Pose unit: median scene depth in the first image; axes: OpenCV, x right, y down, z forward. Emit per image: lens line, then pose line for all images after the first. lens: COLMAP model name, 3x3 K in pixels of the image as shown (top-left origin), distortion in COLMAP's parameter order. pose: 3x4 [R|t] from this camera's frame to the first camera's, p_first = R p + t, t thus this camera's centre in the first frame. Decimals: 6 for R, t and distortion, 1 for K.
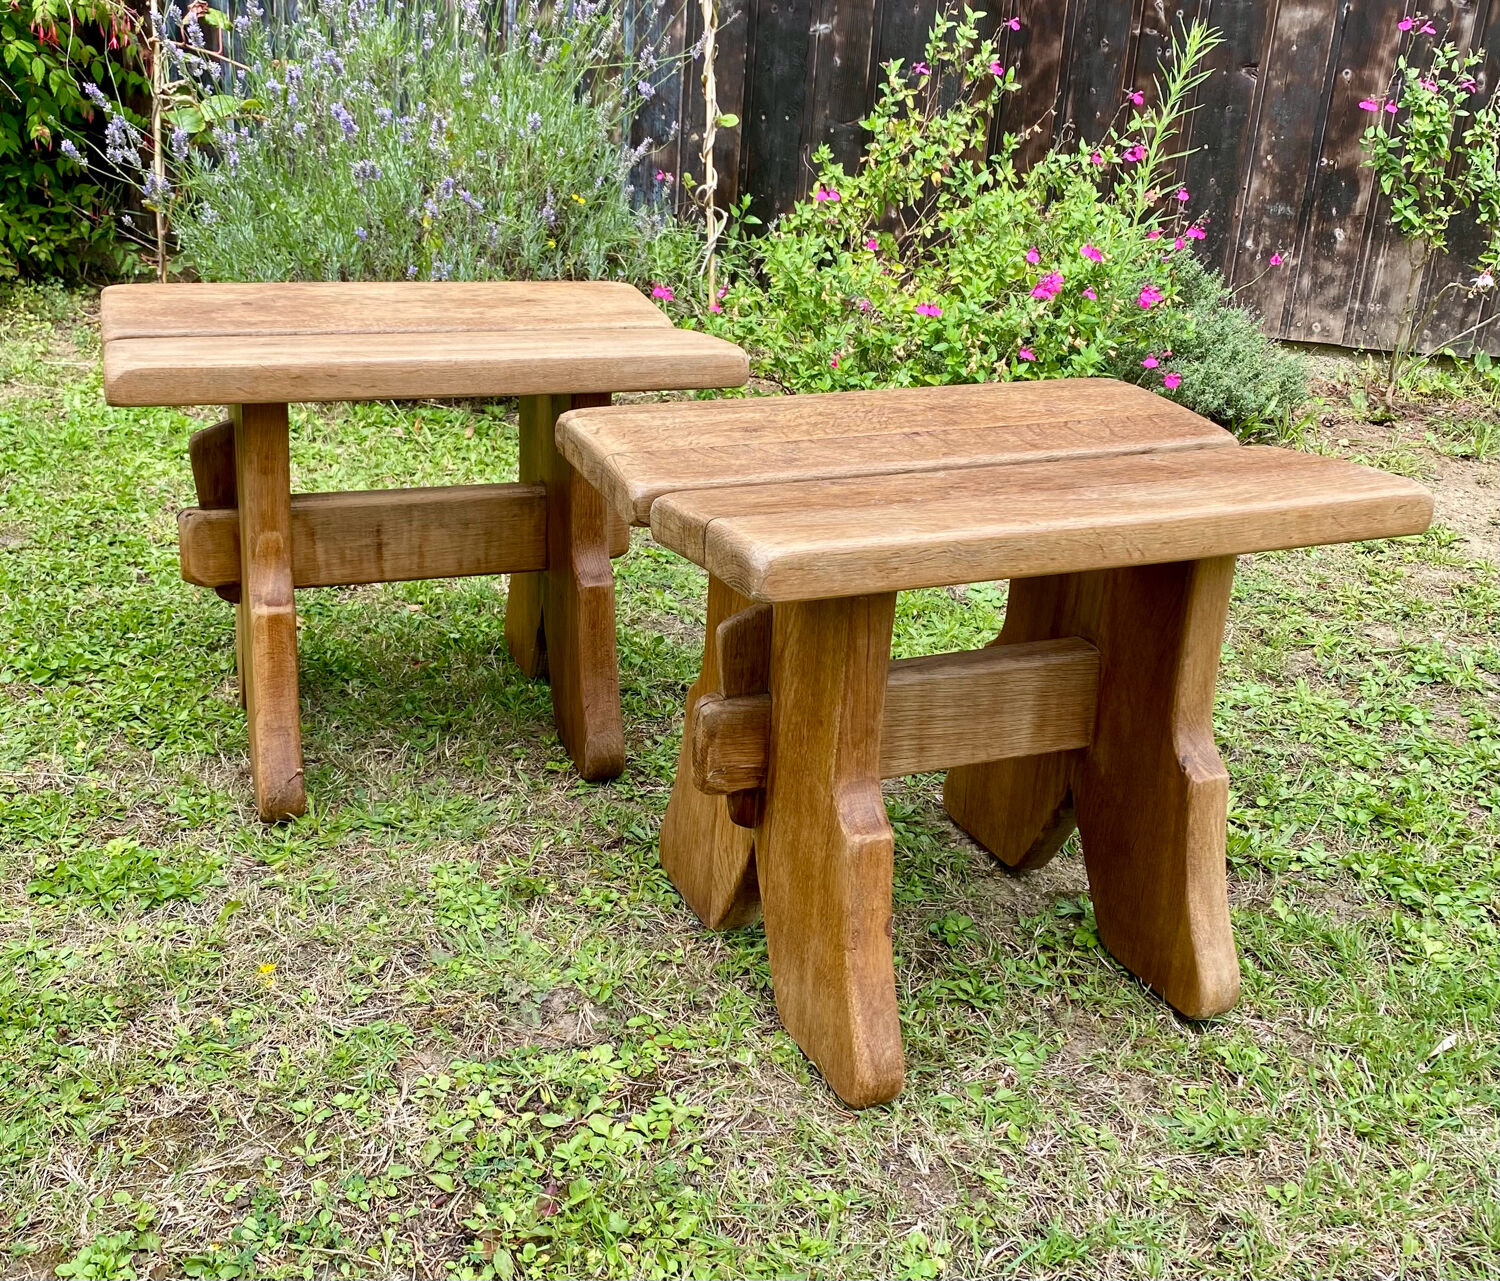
lens RADIAL K [[1567.6, 0, 719.8], [0, 1567.6, 572.2], [0, 0, 1]] dist [0.013890, 0.000000]
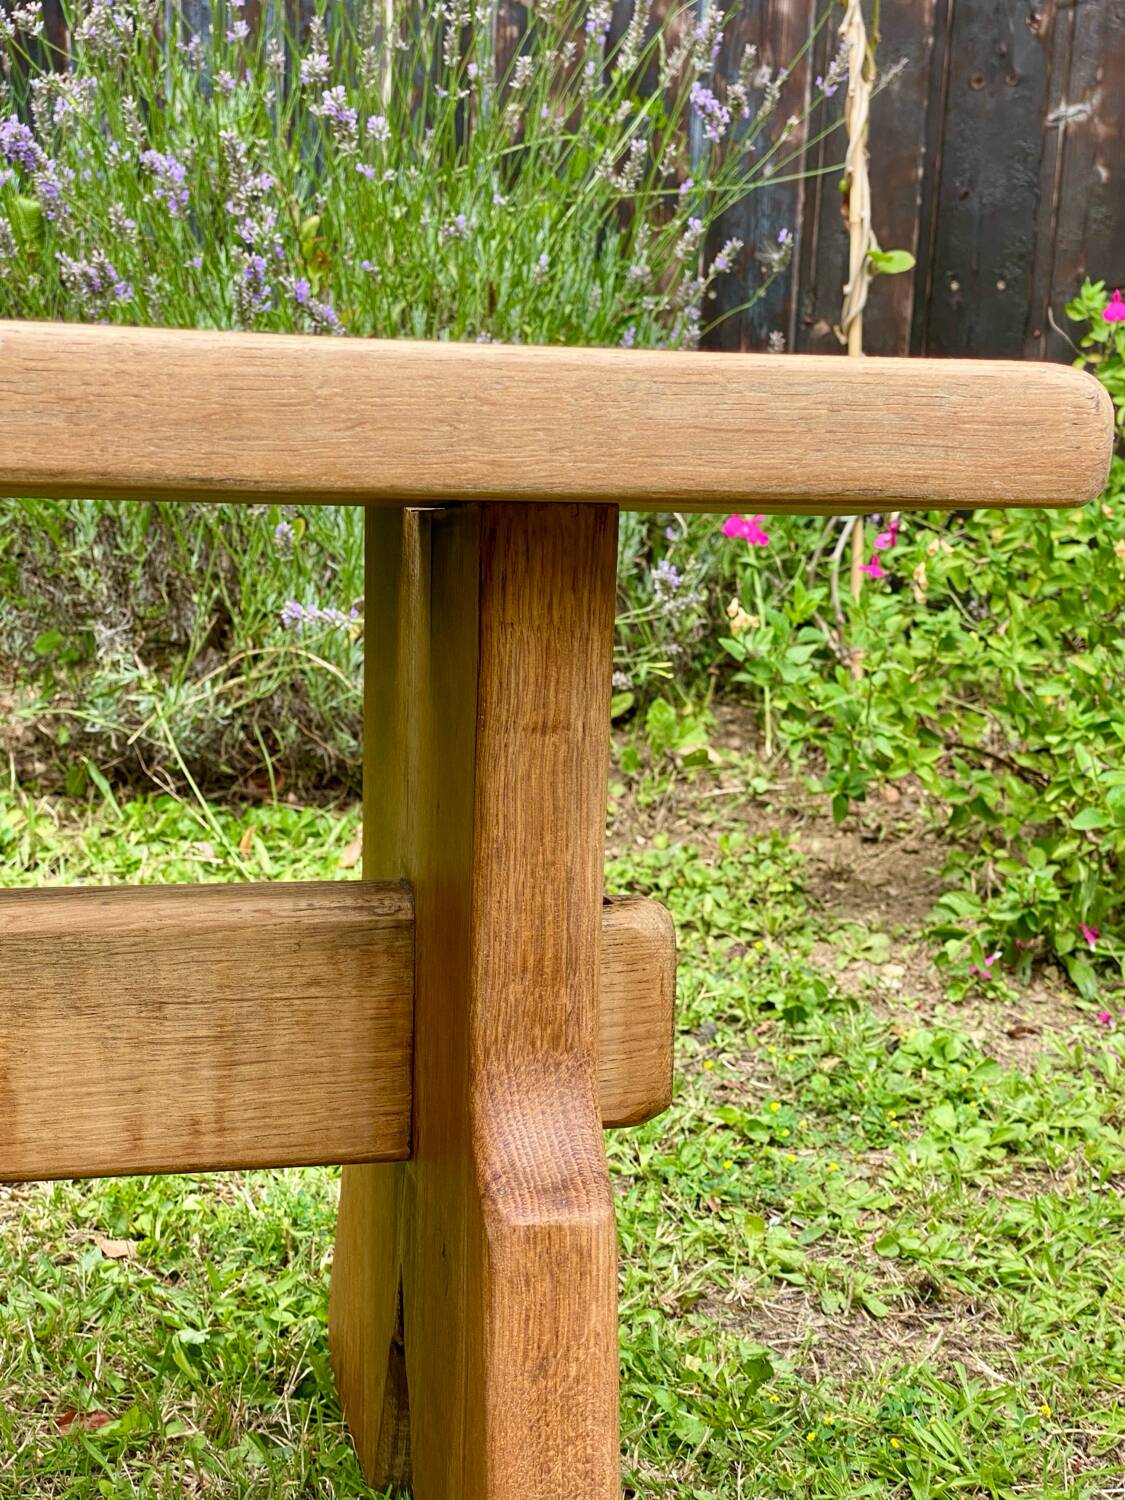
lens RADIAL K [[2285.8, 0, 585.3], [0, 2285.8, 753.1], [0, 0, 1]] dist [0.092210, 0.000000]
pose [[0.994592, 0.008232, -0.103528, -0.029733], [-0.025917, 0.984989, -0.170659, -0.004550], [0.100569, 0.172419, 0.979876, 0.558501]]
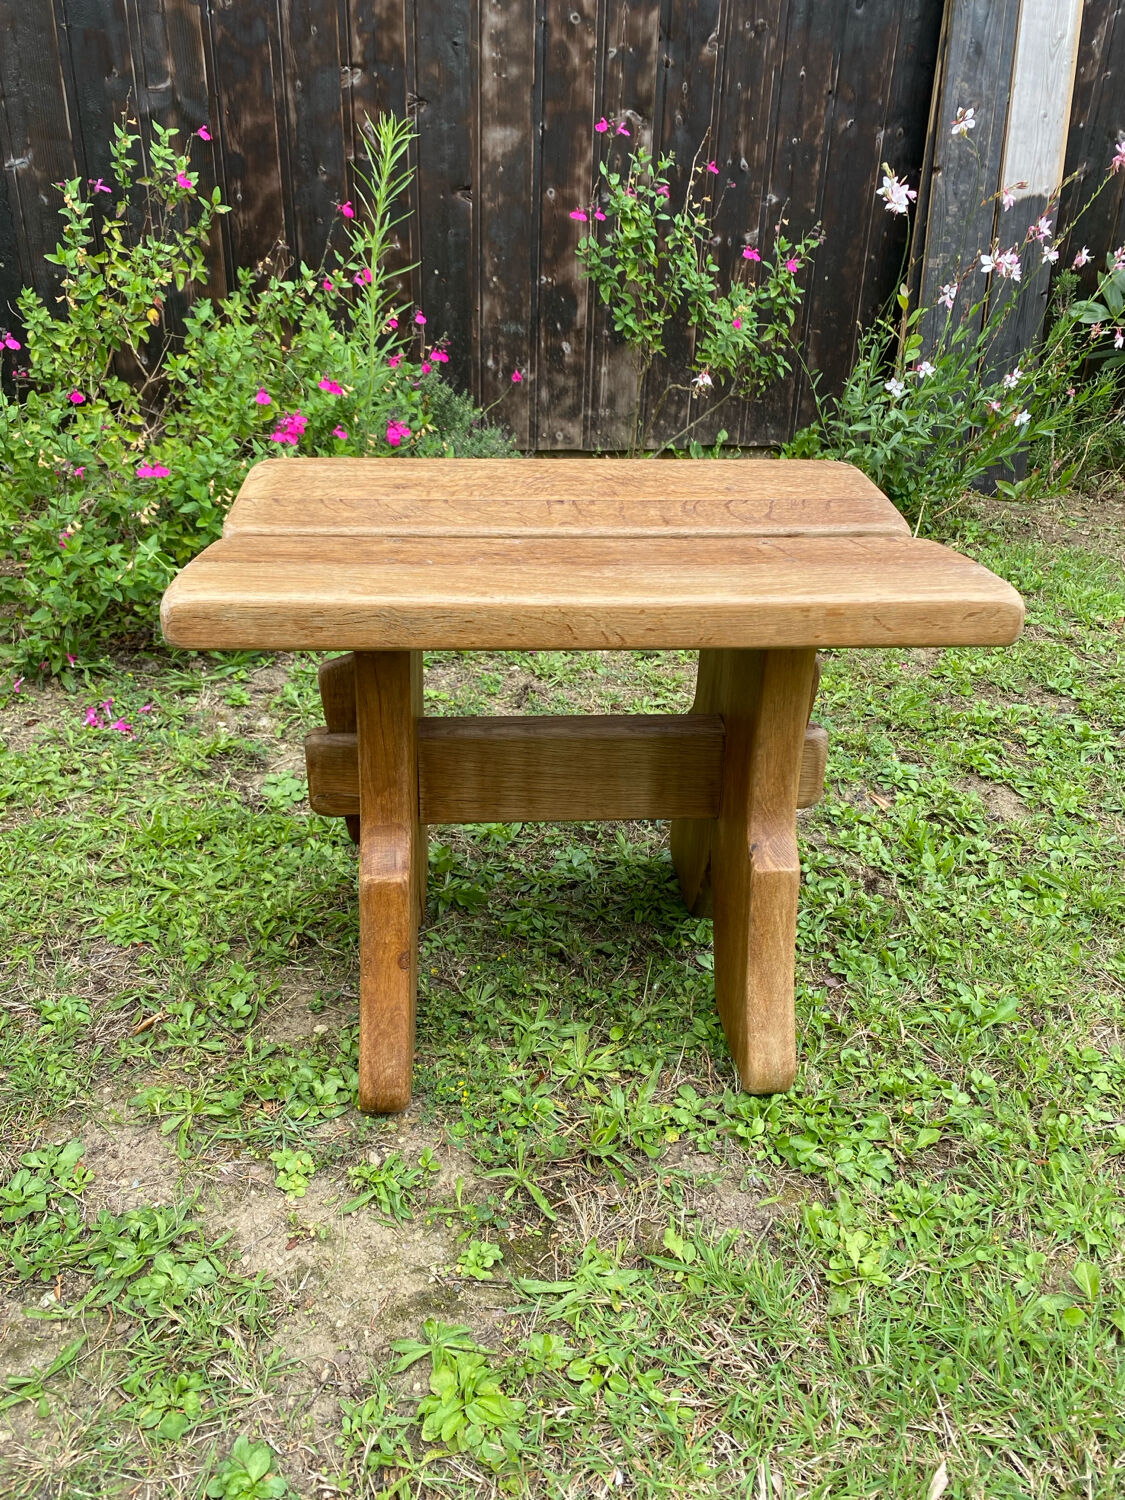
lens RADIAL K [[1137.9, 0, 562.5], [0, 1137.9, 763.1], [0, 0, 1]] dist [0.015807, -0.016930]
pose [[0.925765, -0.197059, 0.322688, 0.156559], [0.157246, 0.976799, 0.145384, -0.096925], [-0.343851, -0.083850, 0.935273, 0.469644]]
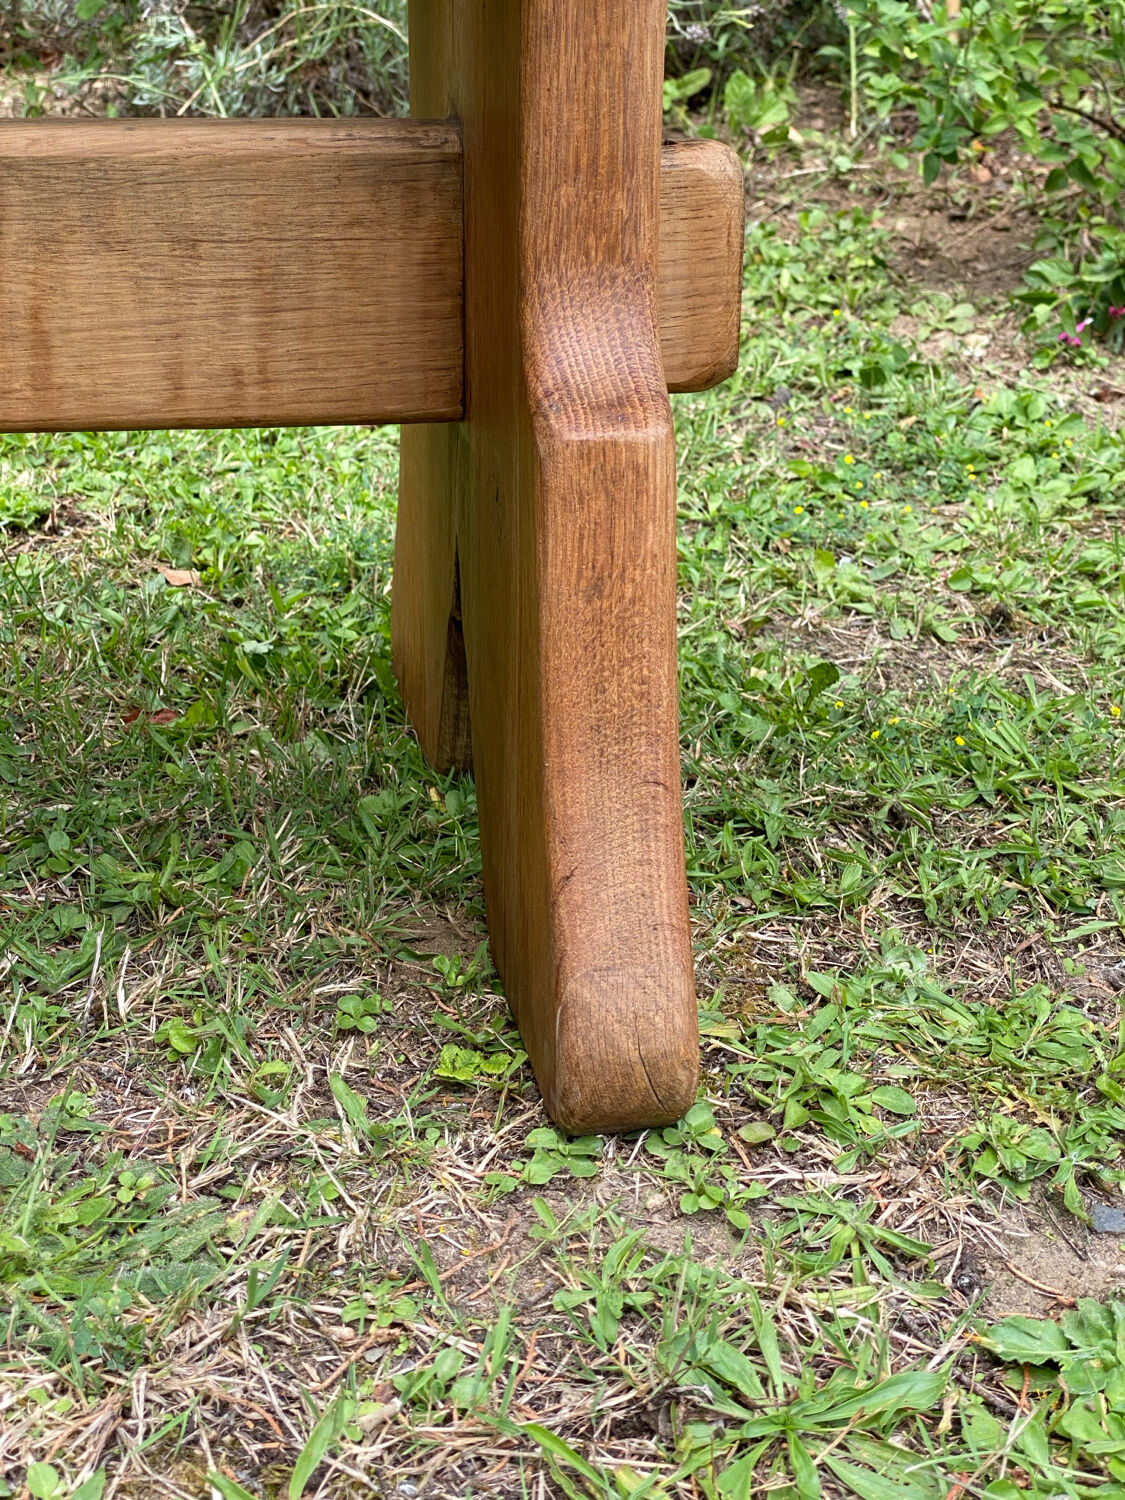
lens RADIAL K [[2285.8, 0, 573.0], [0, 2285.8, 745.0], [0, 0, 1]] dist [0.092210, 0.000000]
pose [[0.989840, 0.035424, -0.137706, -0.027644], [-0.028191, 0.998136, 0.054122, 0.039479], [0.139366, -0.049690, 0.988993, 0.585886]]
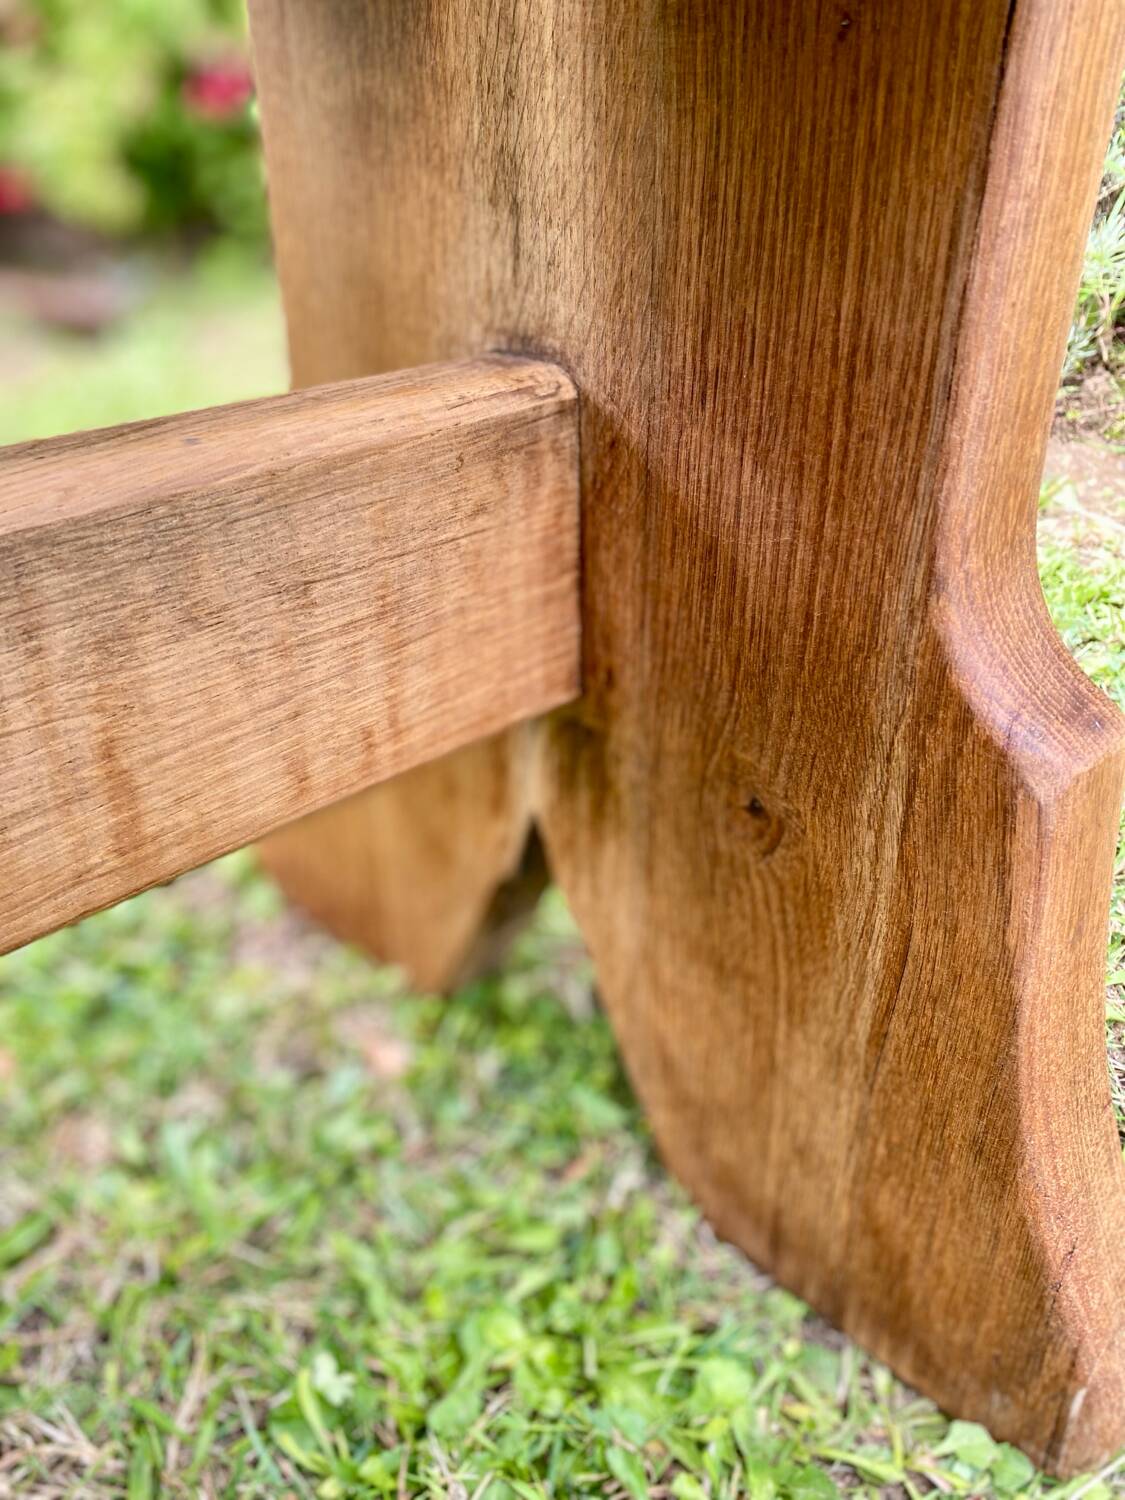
lens RADIAL K [[1204.1, 0, 572.1], [0, 1204.1, 758.9], [0, 0, 1]] dist [0.070137, -0.008415]
pose [[0.899276, -0.250931, 0.358241, -0.198738], [0.182696, 0.959685, 0.213603, -0.038114], [-0.397398, -0.126639, 0.908866, 0.857527]]
